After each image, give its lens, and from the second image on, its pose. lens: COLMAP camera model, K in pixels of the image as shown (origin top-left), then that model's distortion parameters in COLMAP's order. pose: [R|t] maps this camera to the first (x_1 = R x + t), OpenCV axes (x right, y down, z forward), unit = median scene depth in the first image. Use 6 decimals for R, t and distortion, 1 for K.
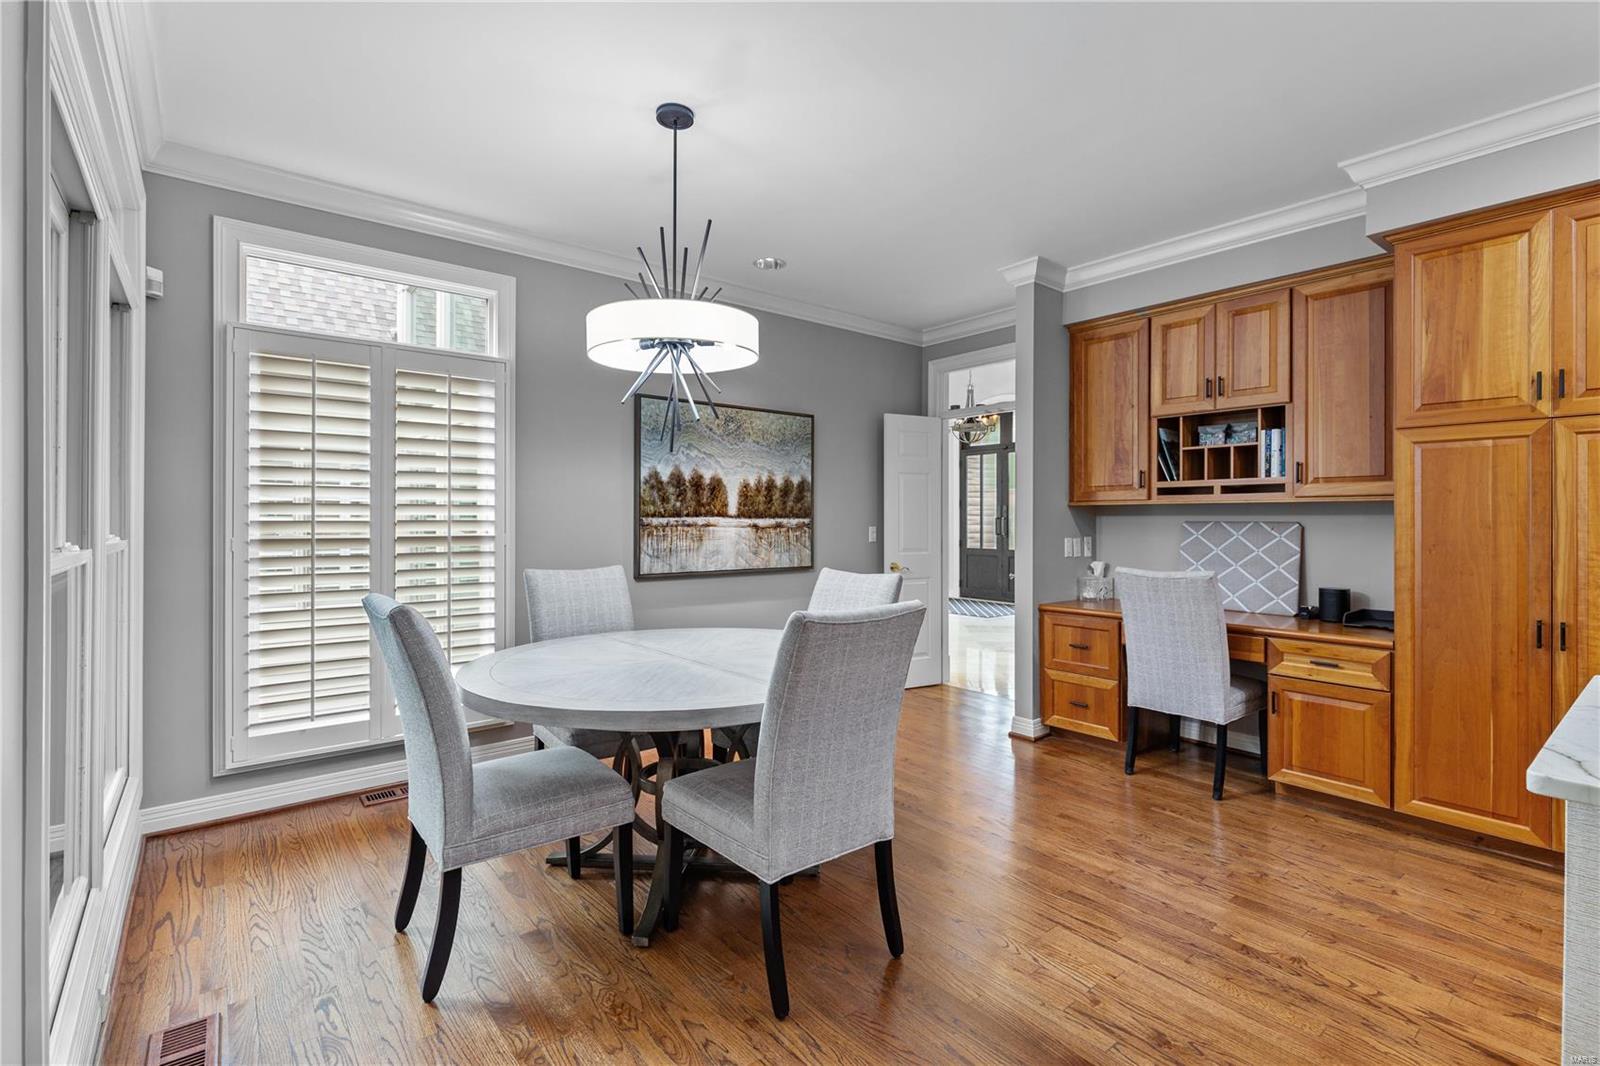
lens RADIAL K [[736.7, 0, 808.4], [0, 736.7, 518.6], [0, 0, 1]] dist [0.000935, 0.000120]
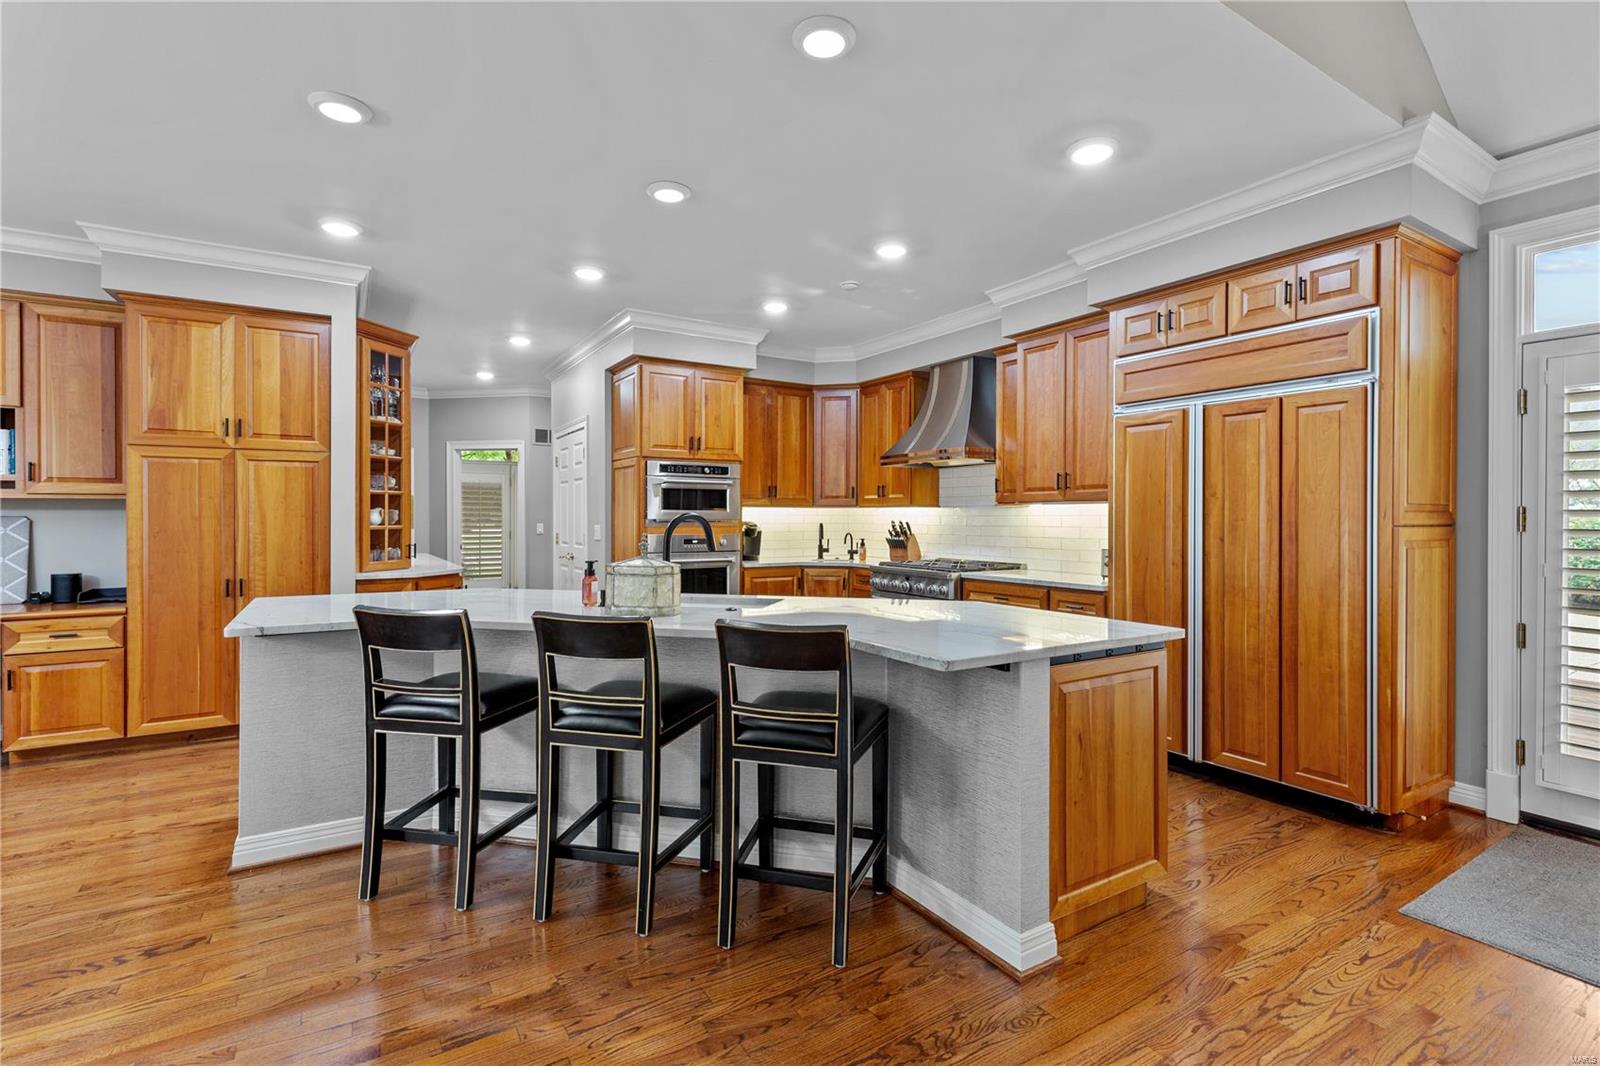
lens RADIAL K [[736.7, 0, 808.4], [0, 736.7, 518.6], [0, 0, 1]] dist [0.000935, 0.000120]
pose [[0.120286, -0.006883, 0.992715, -0.355275], [-0.002095, 0.999972, 0.007187, -0.002355], [-0.992737, -0.002944, 0.120268, -0.354036]]
